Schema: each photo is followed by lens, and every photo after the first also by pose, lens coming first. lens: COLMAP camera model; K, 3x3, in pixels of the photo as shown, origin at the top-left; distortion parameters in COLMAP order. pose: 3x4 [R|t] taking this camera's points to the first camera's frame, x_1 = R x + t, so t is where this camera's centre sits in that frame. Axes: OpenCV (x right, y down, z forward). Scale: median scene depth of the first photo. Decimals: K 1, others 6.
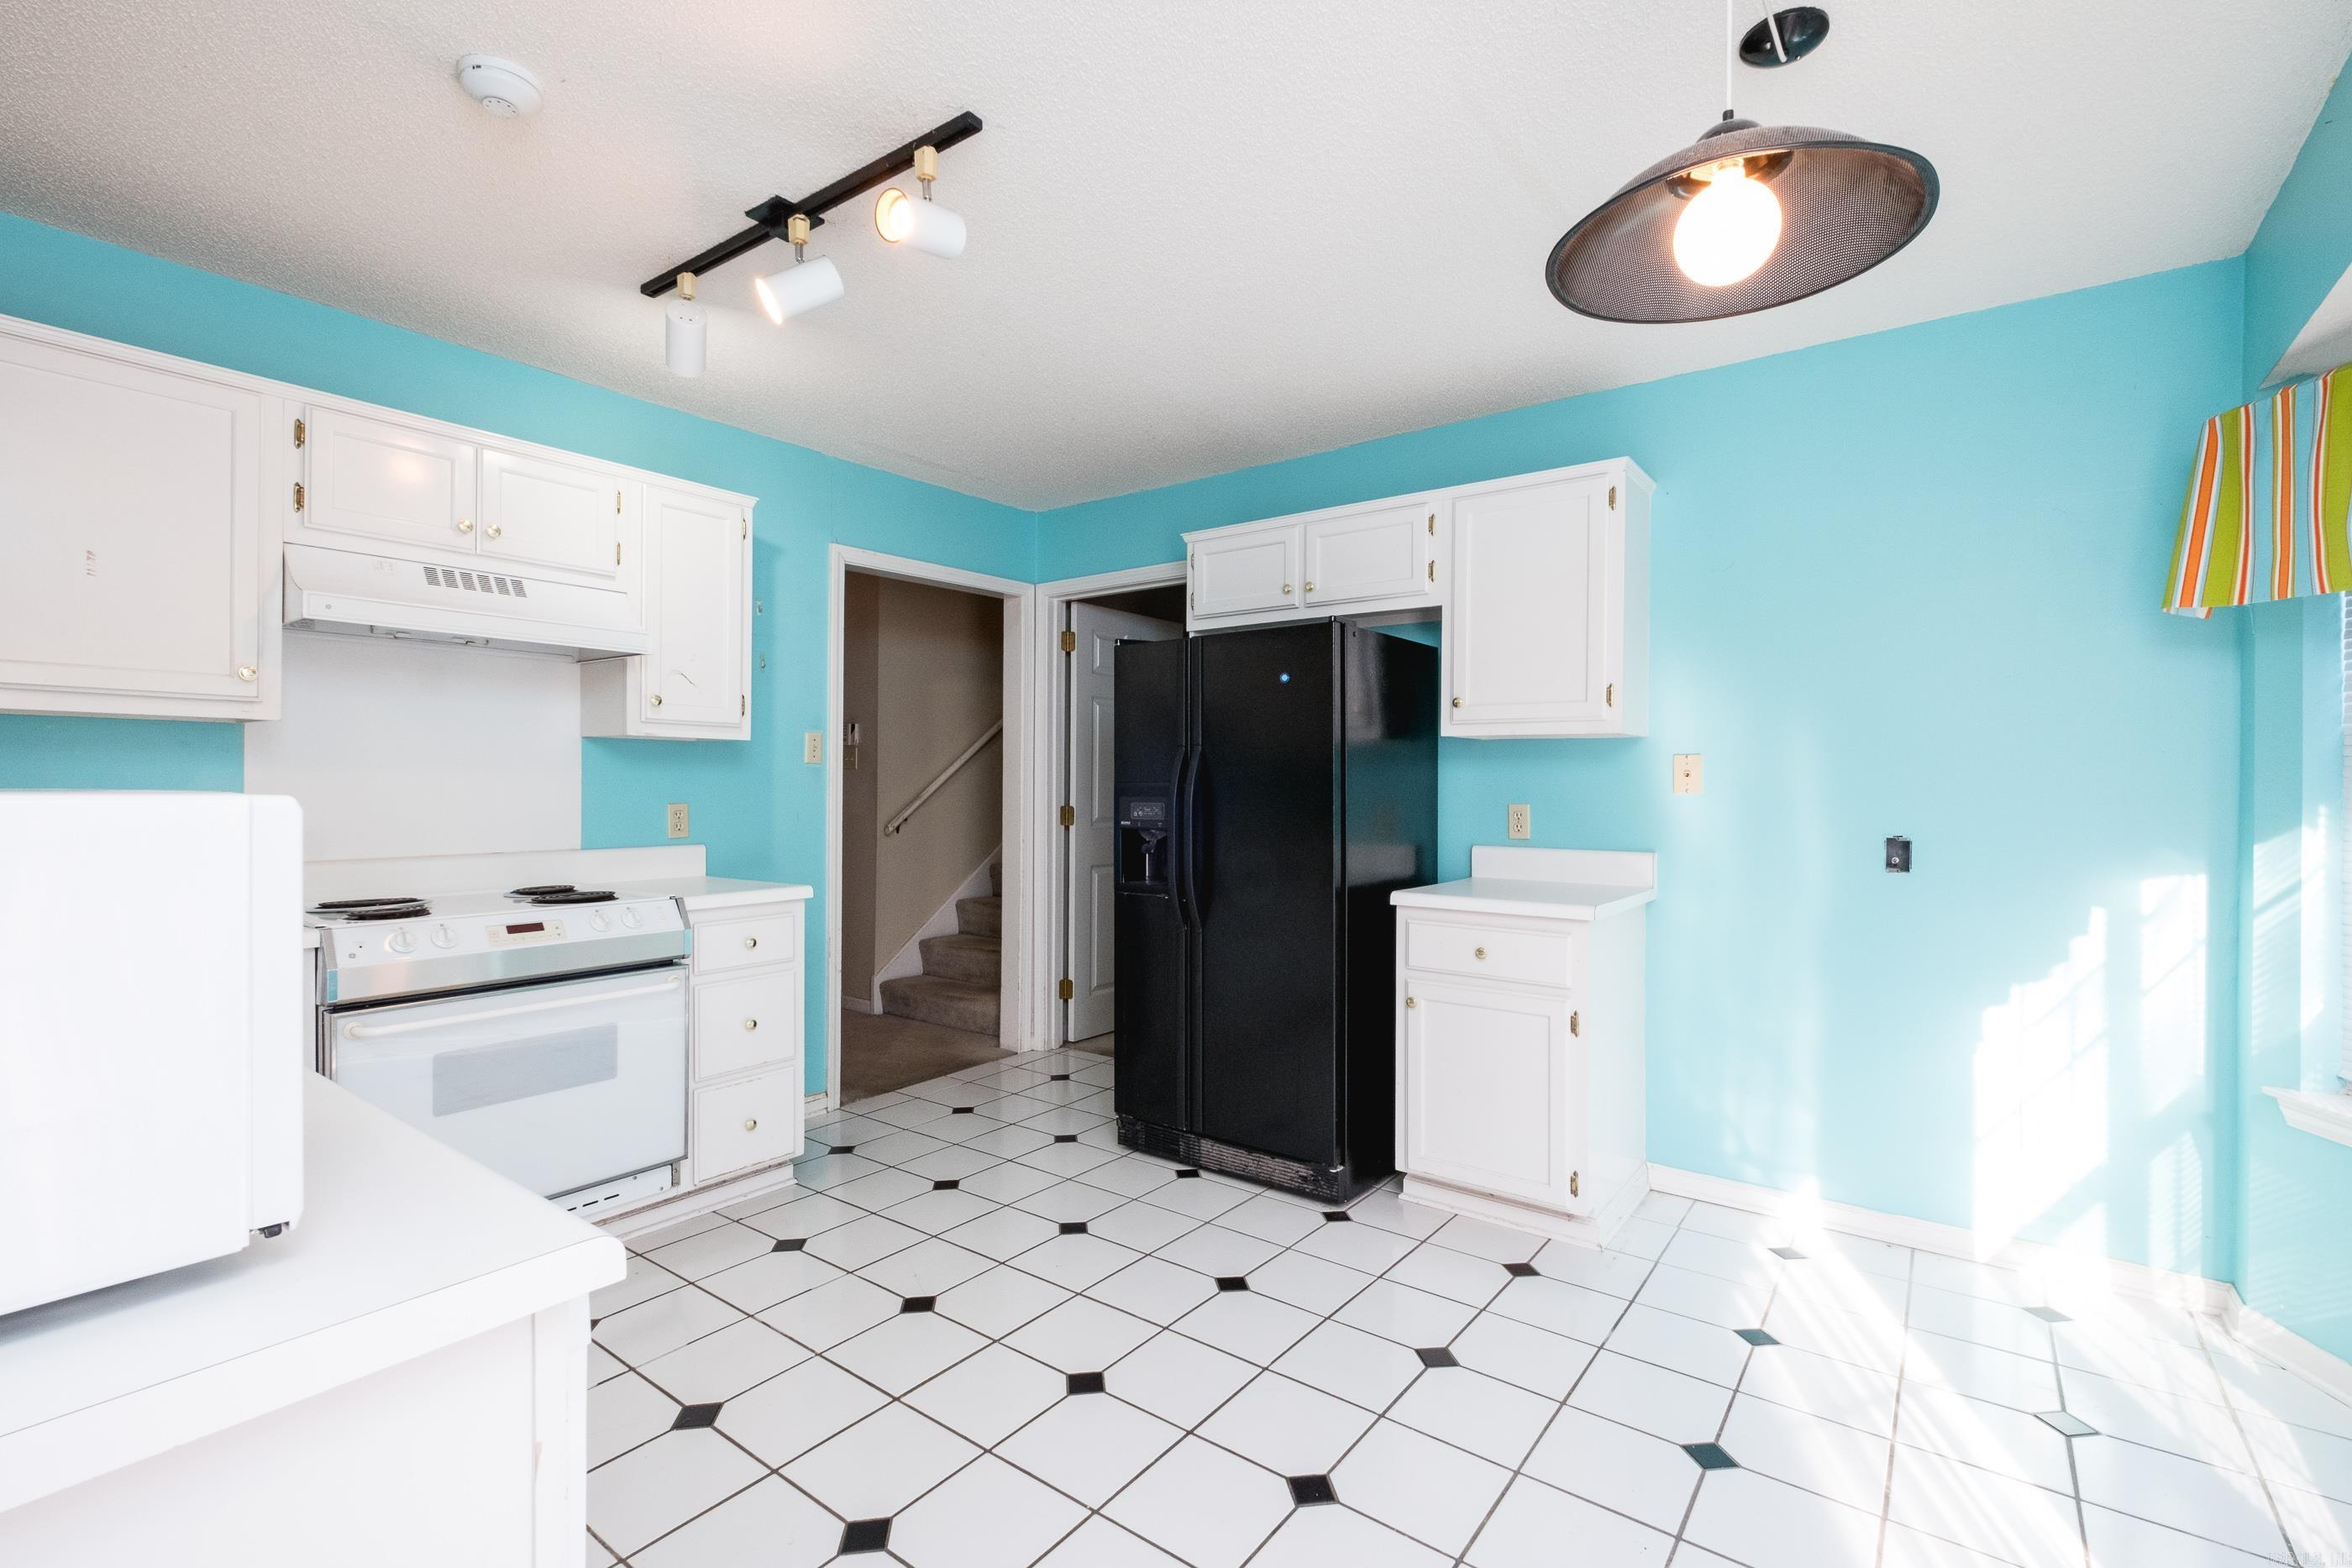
lens RADIAL K [[1025.0, 0, 1178.5], [0, 1025.0, 792.7], [0, 0, 1]] dist [0.004528, 0.000236]
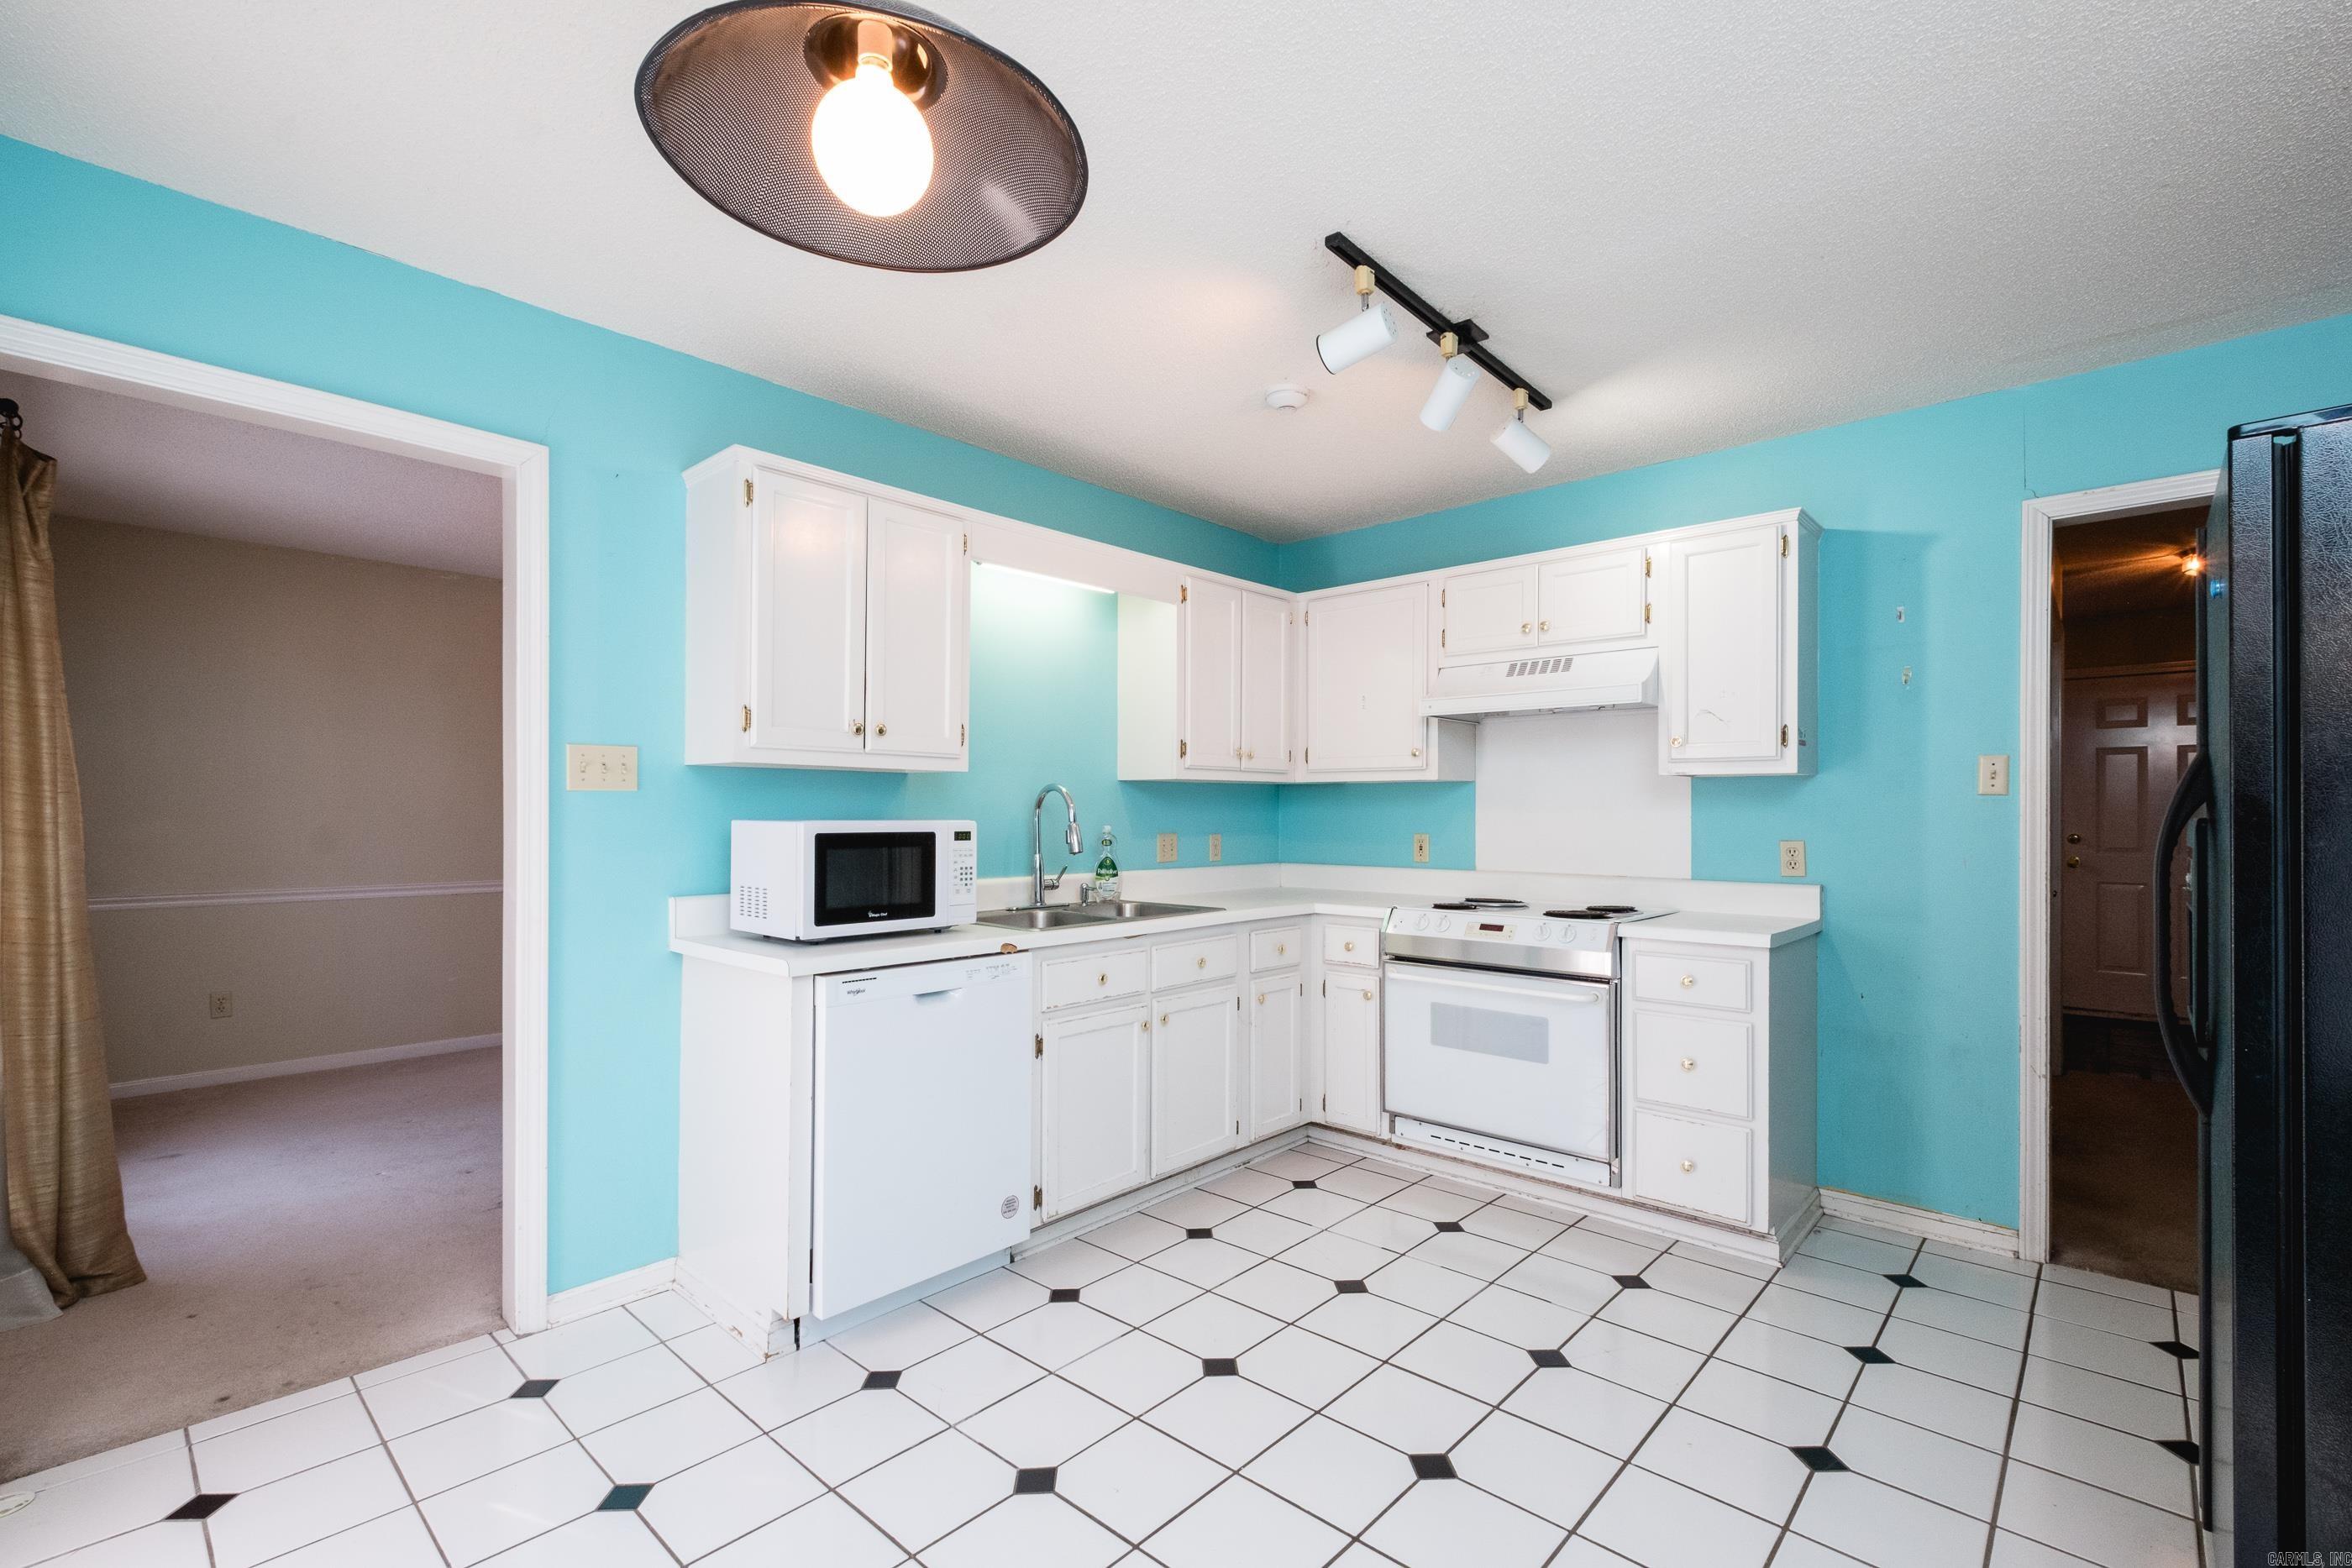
lens RADIAL K [[1029.0, 0, 1198.2], [0, 1029.0, 806.2], [0, 0, 1]] dist [0.000436, -0.000169]
pose [[-0.082963, -0.010373, -0.996499, 0.615533], [-0.009706, 0.999907, -0.009600, -0.007978], [0.996505, 0.008875, -0.083056, 0.615431]]
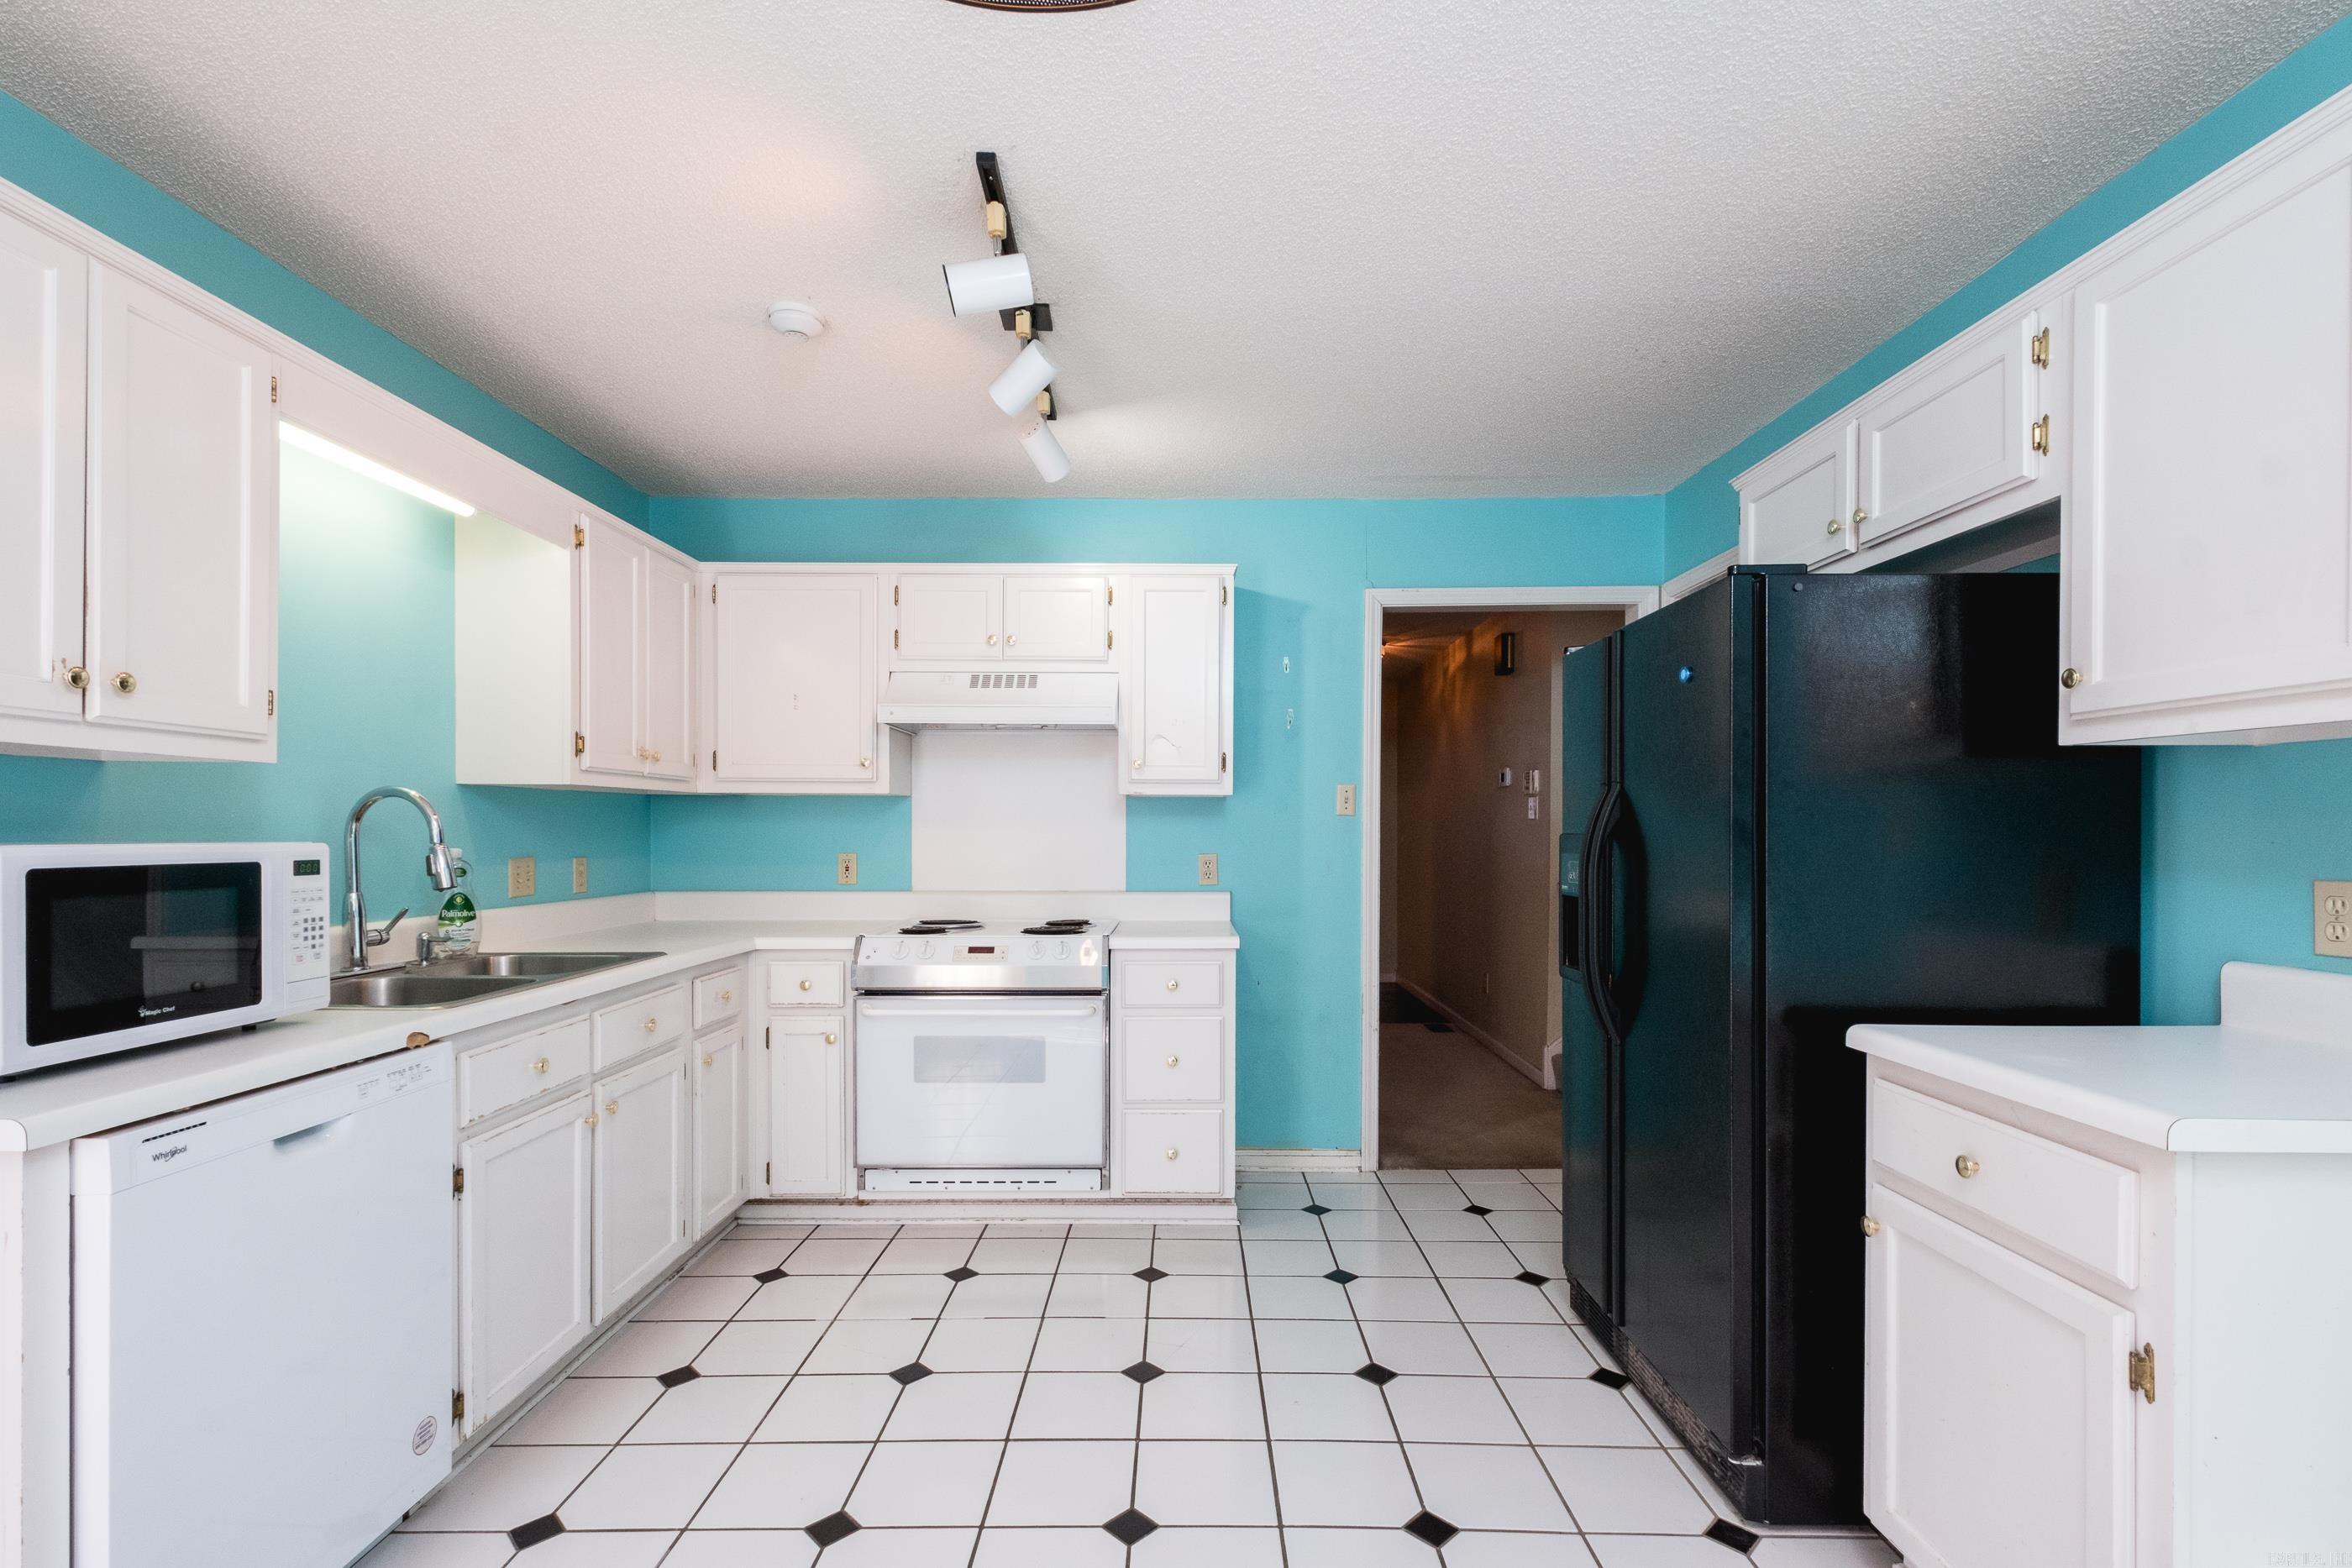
lens RADIAL K [[1032.5, 0, 1181.1], [0, 1032.5, 837.8], [0, 0, 1]] dist [0.016067, -0.012608]
pose [[0.604357, 0.002274, -0.796710, 0.451981], [-0.004732, 0.999989, -0.000736, -0.006297], [0.796699, 0.004215, 0.604361, 0.355609]]
